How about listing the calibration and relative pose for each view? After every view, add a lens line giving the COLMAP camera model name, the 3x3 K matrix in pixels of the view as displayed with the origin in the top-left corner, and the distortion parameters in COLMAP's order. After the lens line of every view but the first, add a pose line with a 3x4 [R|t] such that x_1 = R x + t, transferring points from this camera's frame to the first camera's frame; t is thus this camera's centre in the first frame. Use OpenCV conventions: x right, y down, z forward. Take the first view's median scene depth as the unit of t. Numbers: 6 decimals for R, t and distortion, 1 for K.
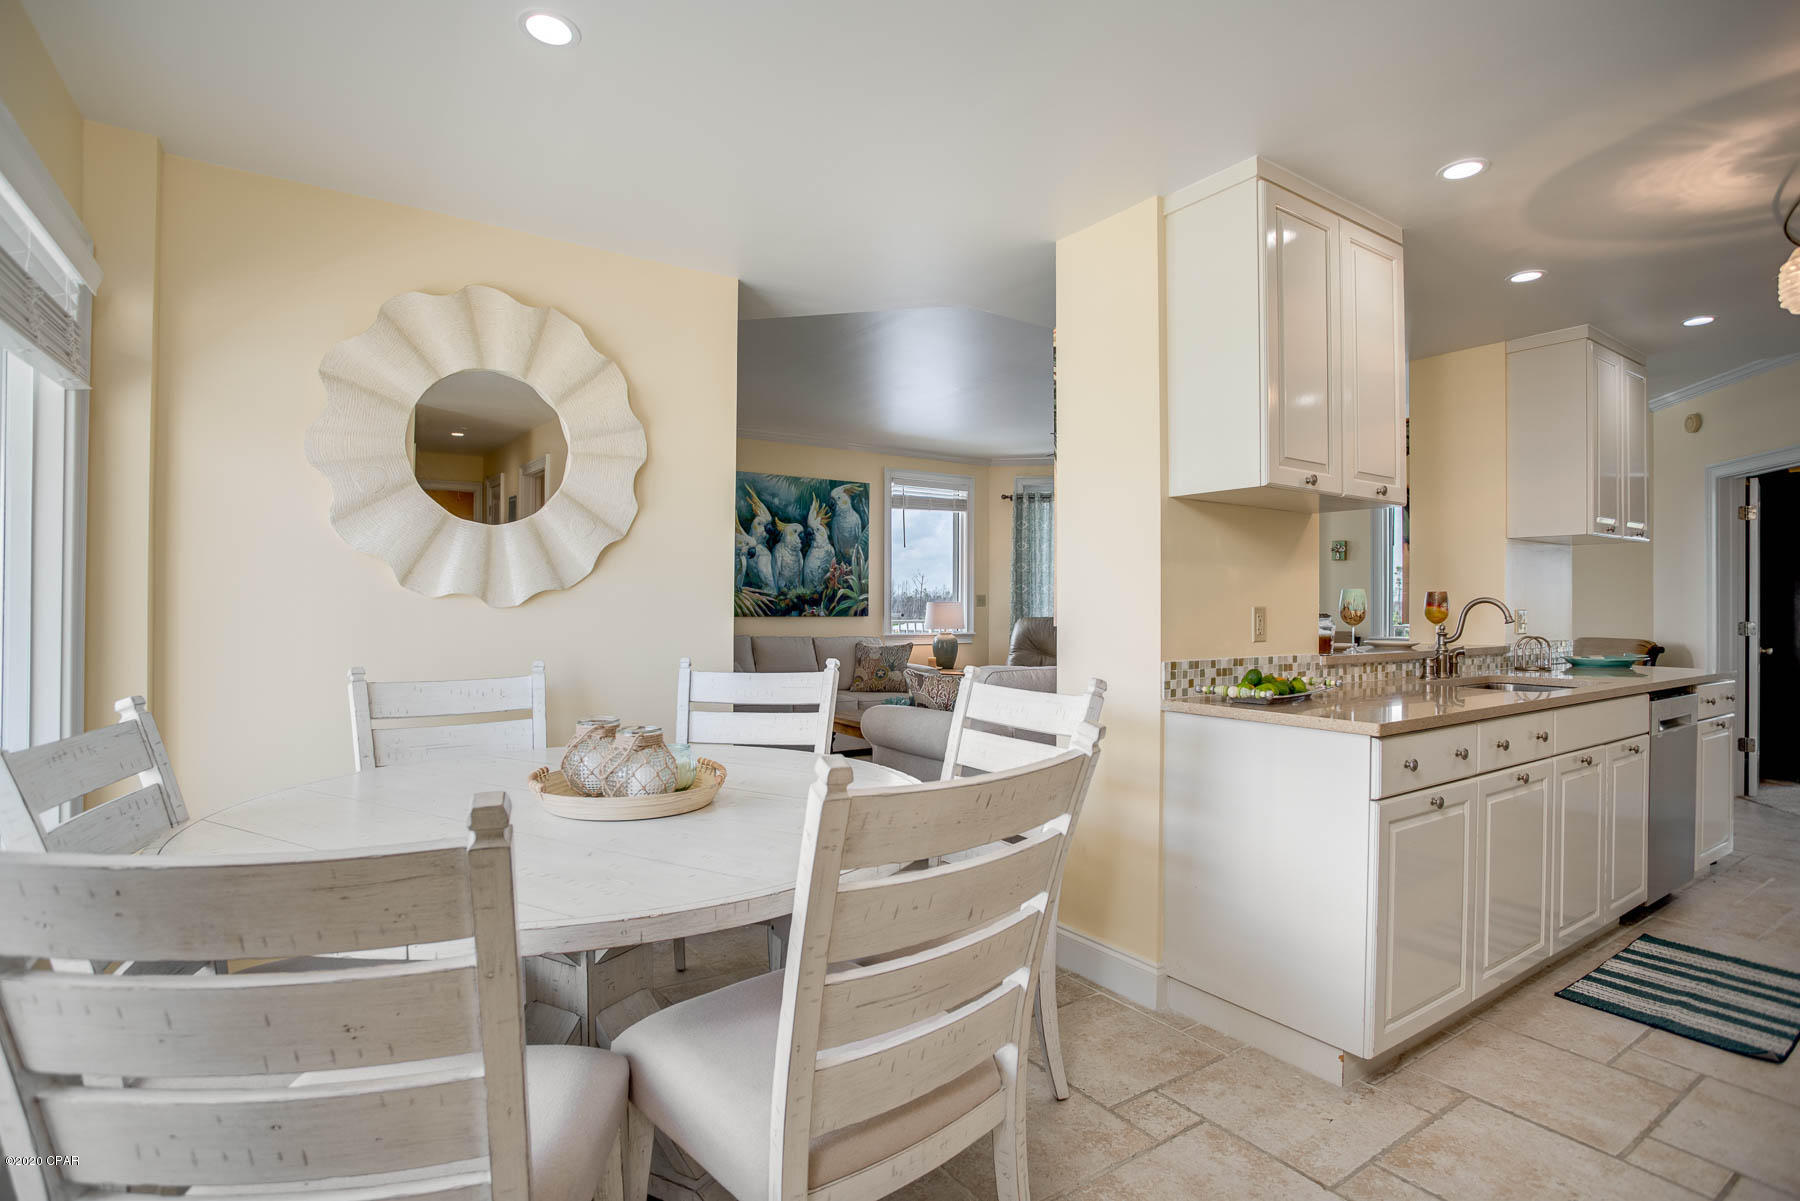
lens RADIAL K [[889.3, 0, 900.0], [0, 889.3, 600.5], [0, 0, 1]] dist [-0.059216, 0.027772]
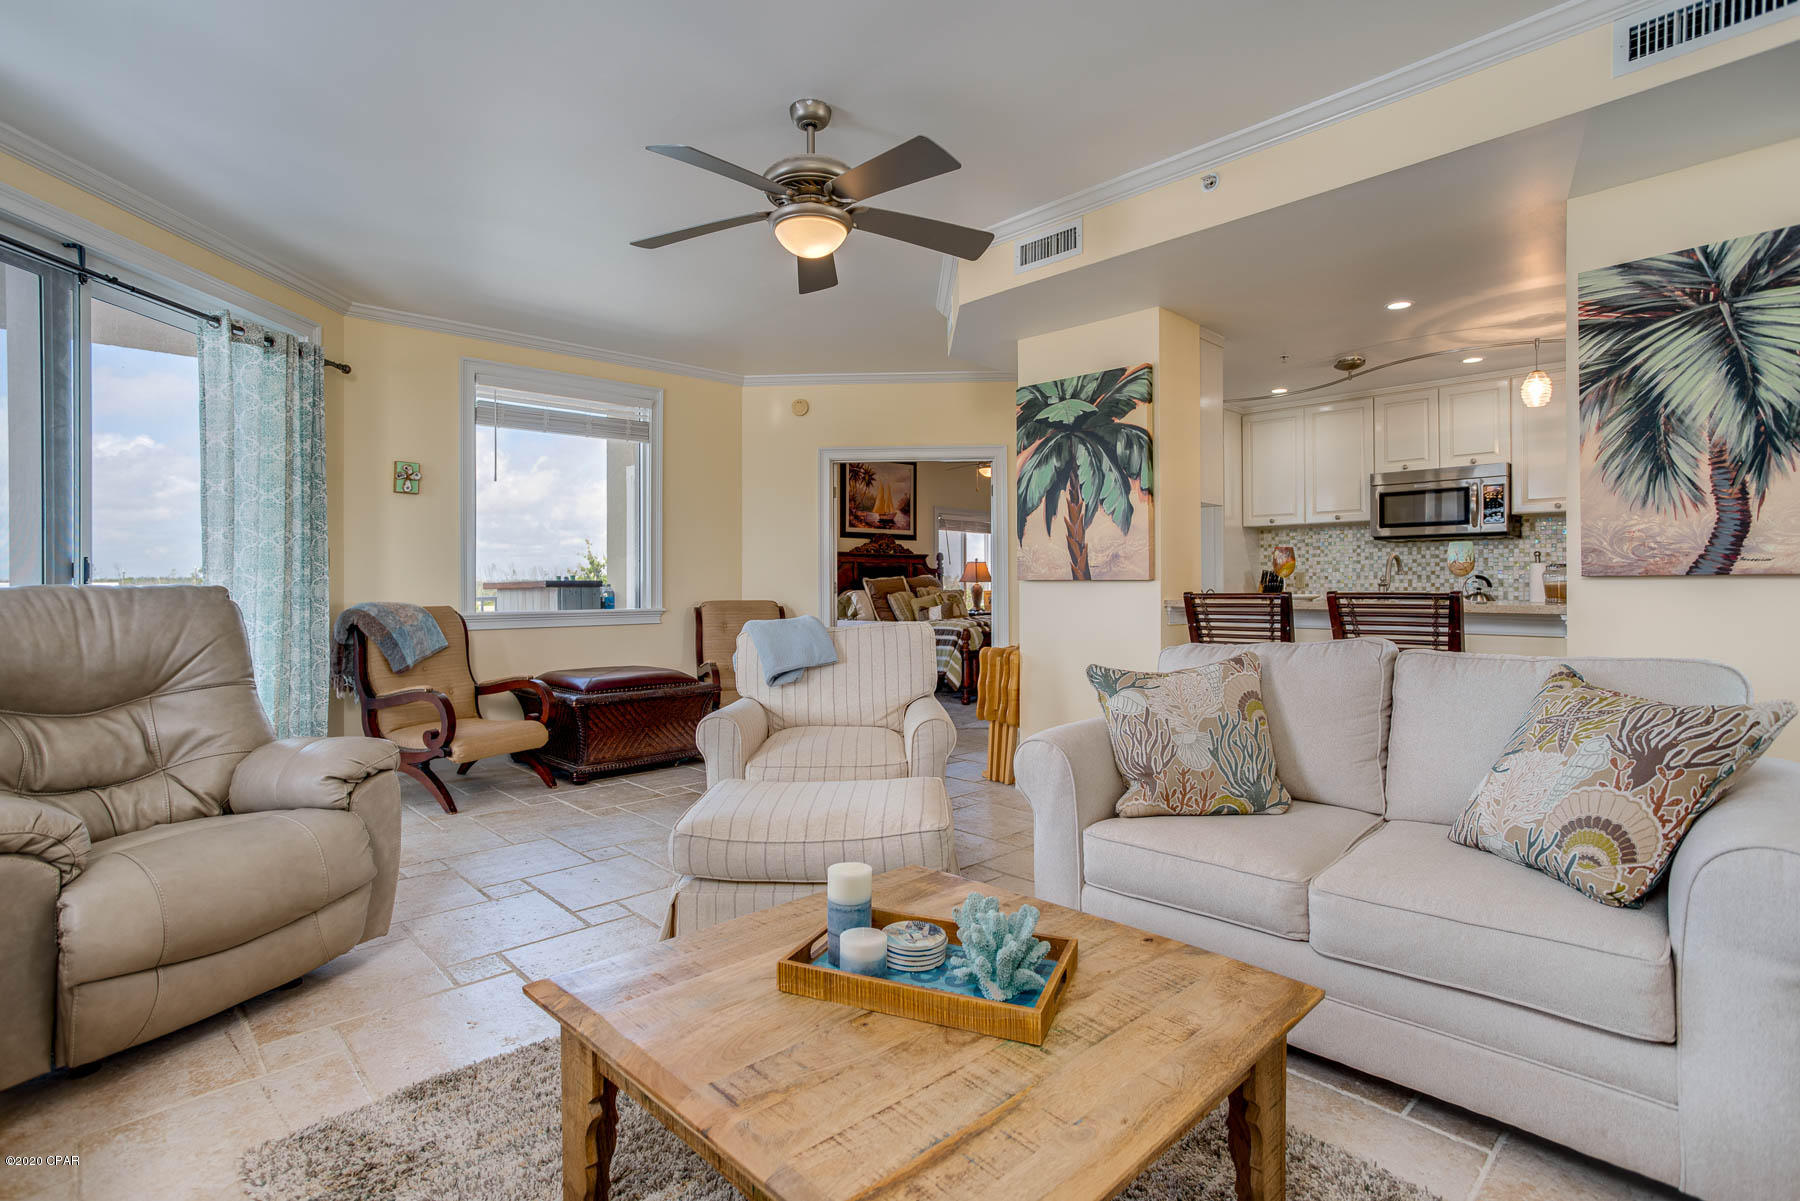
lens RADIAL K [[882.3, 0, 872.7], [0, 882.3, 582.5], [0, 0, 1]] dist [-0.040002, 0.031696]
pose [[-0.156438, -0.002645, 0.987684, -0.176754], [-0.005270, 0.999984, 0.001844, 0.016609], [-0.987674, -0.004917, -0.156450, 0.825210]]
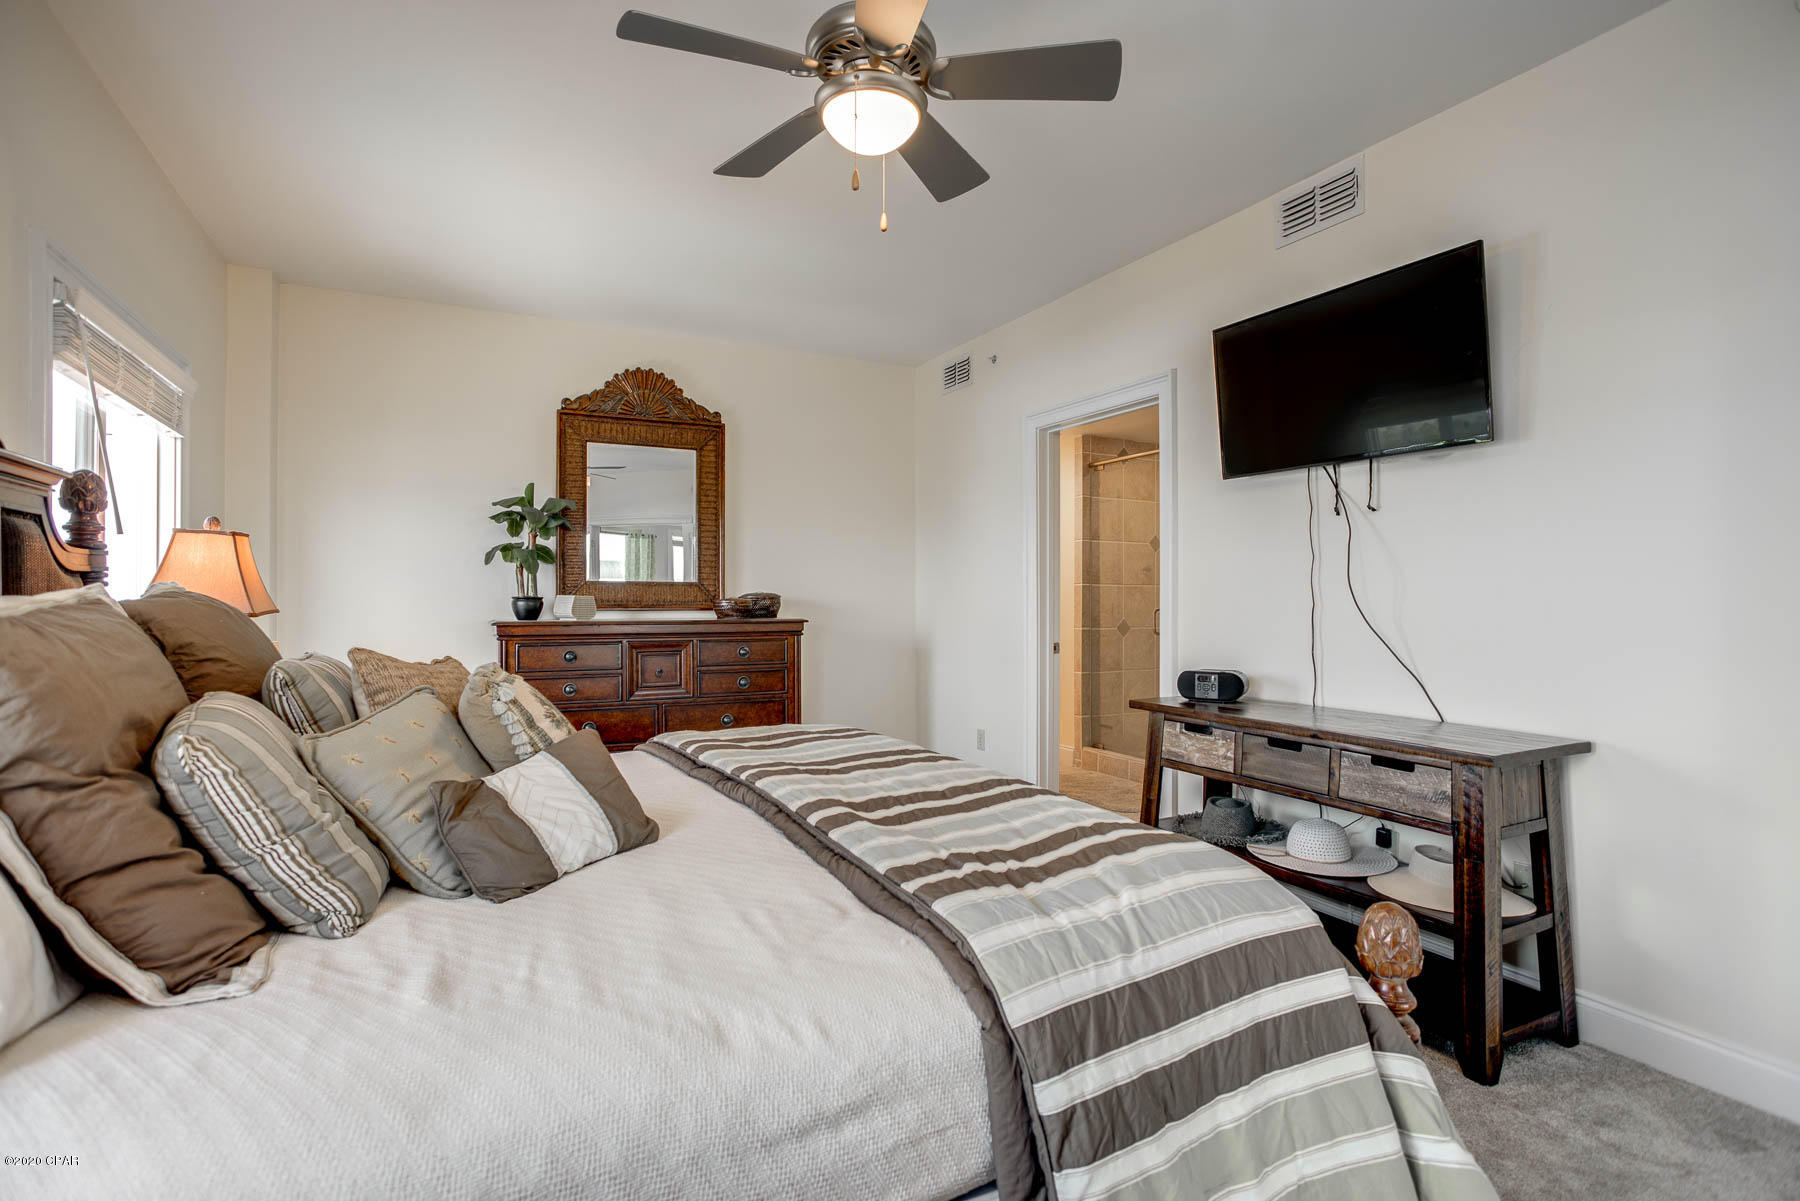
lens RADIAL K [[854.1, 0, 896.4], [0, 854.1, 604.4], [0, 0, 1]] dist [-0.041136, 0.026711]
pose [[-0.991035, -0.007385, 0.133399, 0.942158], [-0.008100, 0.999956, -0.004814, 0.012172], [-0.133357, -0.005851, -0.991051, 0.735433]]
